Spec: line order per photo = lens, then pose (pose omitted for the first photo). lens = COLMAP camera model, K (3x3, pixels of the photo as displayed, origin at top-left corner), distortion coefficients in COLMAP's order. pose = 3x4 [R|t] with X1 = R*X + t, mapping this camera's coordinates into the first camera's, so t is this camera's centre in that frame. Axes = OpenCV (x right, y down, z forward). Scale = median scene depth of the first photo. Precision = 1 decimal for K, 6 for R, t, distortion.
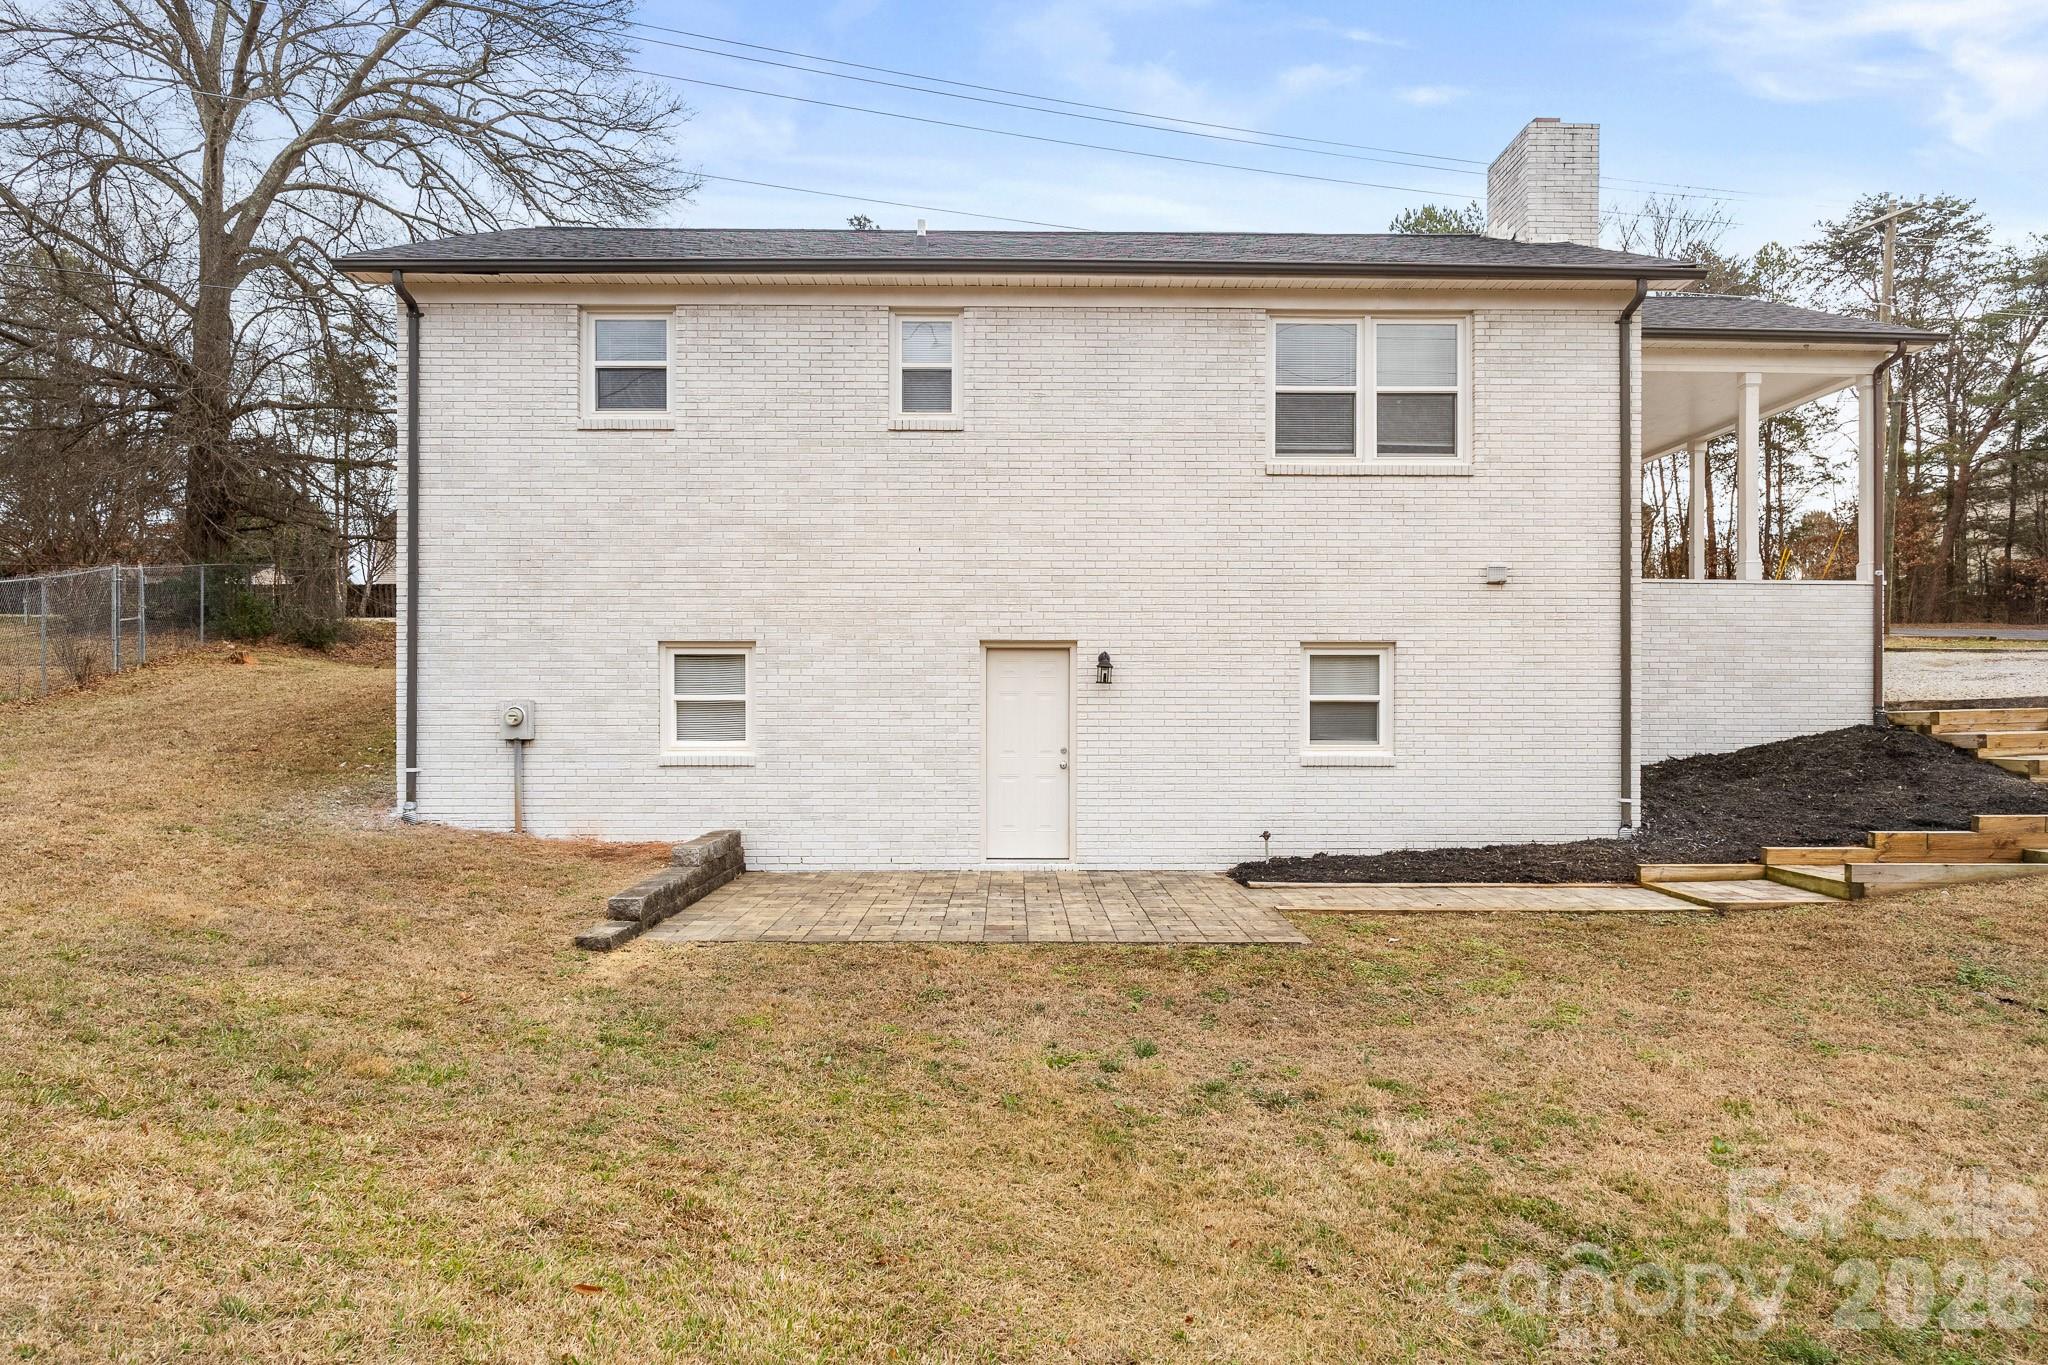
lens RADIAL K [[1310.8, 0, 1025.4], [0, 1310.8, 728.8], [0, 0, 1]] dist [0.006705, -0.003223]
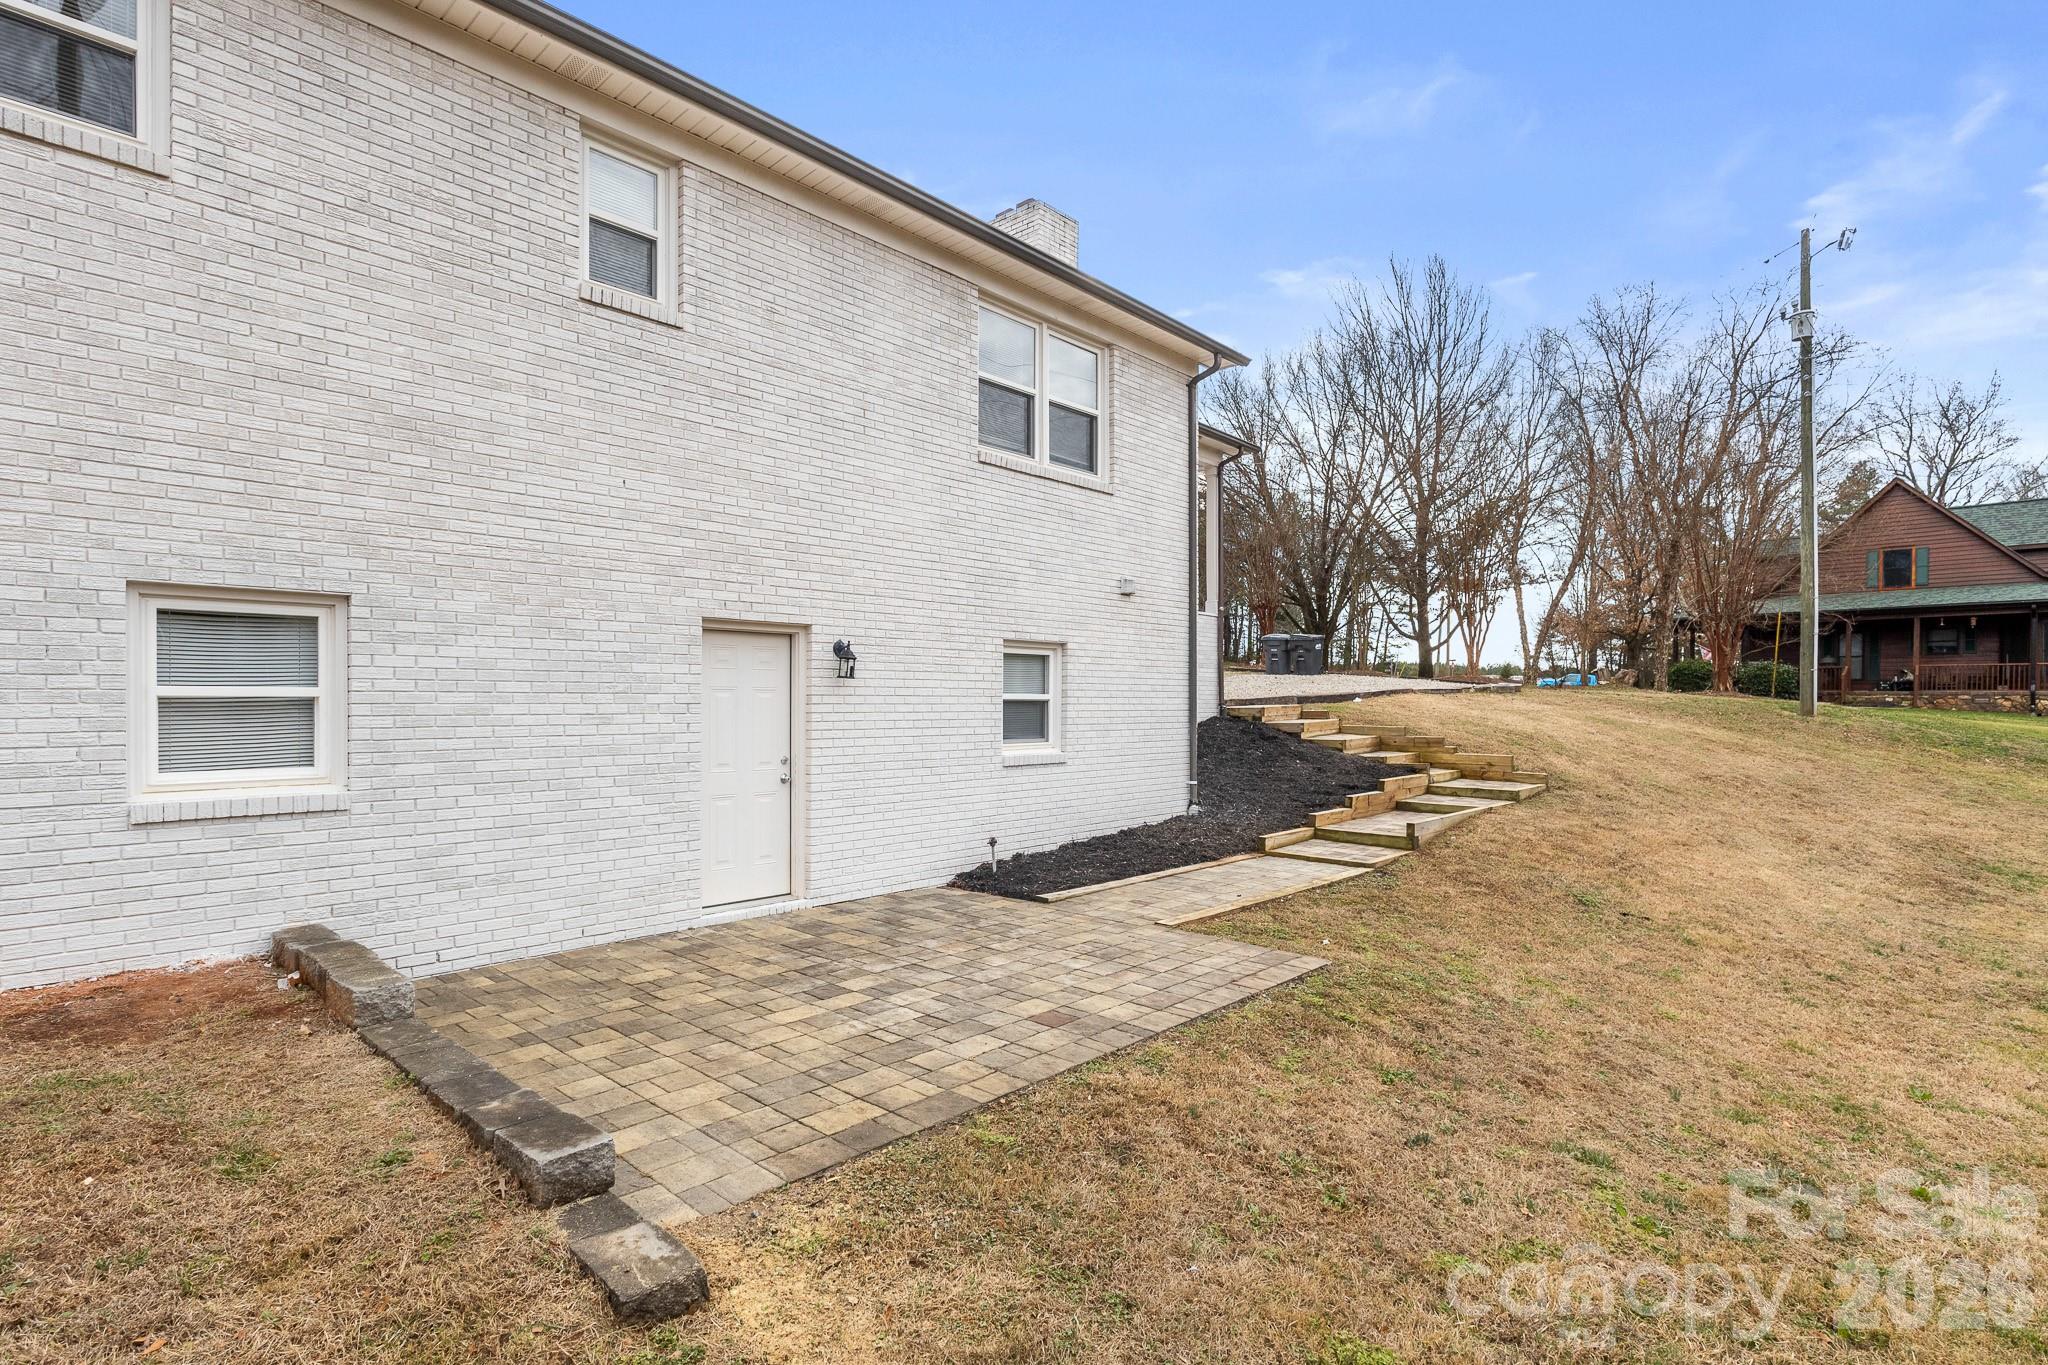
lens RADIAL K [[1006.7, 0, 1024.8], [0, 1006.7, 714.8], [0, 0, 1]] dist [0.000312, 0.000687]
pose [[0.690505, -0.008918, 0.723273, -0.321798], [0.009374, 0.999950, 0.003380, -0.012490], [-0.723267, 0.004446, 0.690554, 0.473433]]
